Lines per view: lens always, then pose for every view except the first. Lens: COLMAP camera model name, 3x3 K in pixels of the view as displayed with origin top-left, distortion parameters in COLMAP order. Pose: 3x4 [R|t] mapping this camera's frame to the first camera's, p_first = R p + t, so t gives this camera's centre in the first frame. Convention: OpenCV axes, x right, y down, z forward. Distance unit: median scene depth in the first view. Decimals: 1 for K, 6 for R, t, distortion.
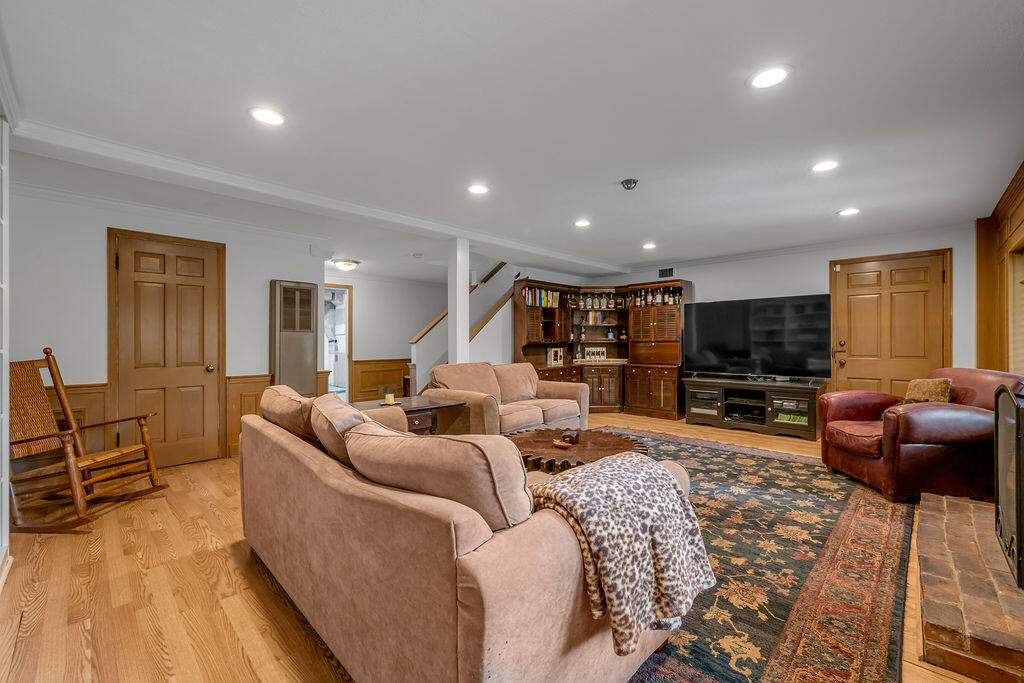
lens RADIAL K [[425.8, 0, 506.9], [0, 425.8, 340.2], [0, 0, 1]] dist [-0.003884, -0.000917]
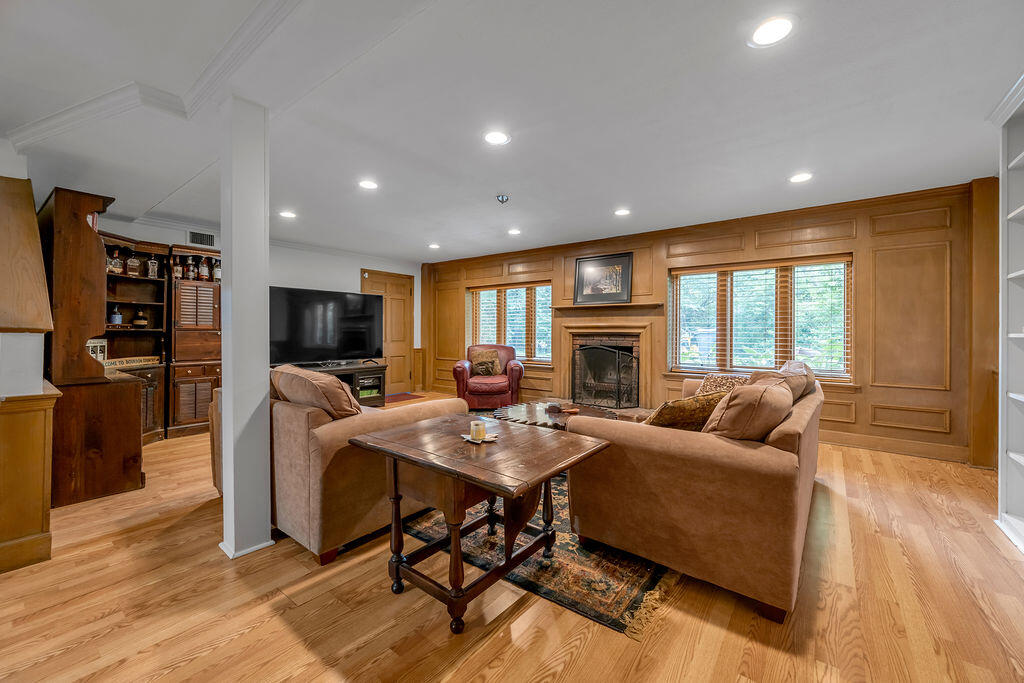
lens RADIAL K [[425.8, 0, 511.2], [0, 425.8, 334.9], [0, 0, 1]] dist [-0.003884, -0.000917]
pose [[-0.150684, -0.002387, 0.988579, -0.774383], [-0.003402, 0.999992, 0.001896, 0.015042], [-0.988576, -0.003077, -0.150691, 0.983736]]
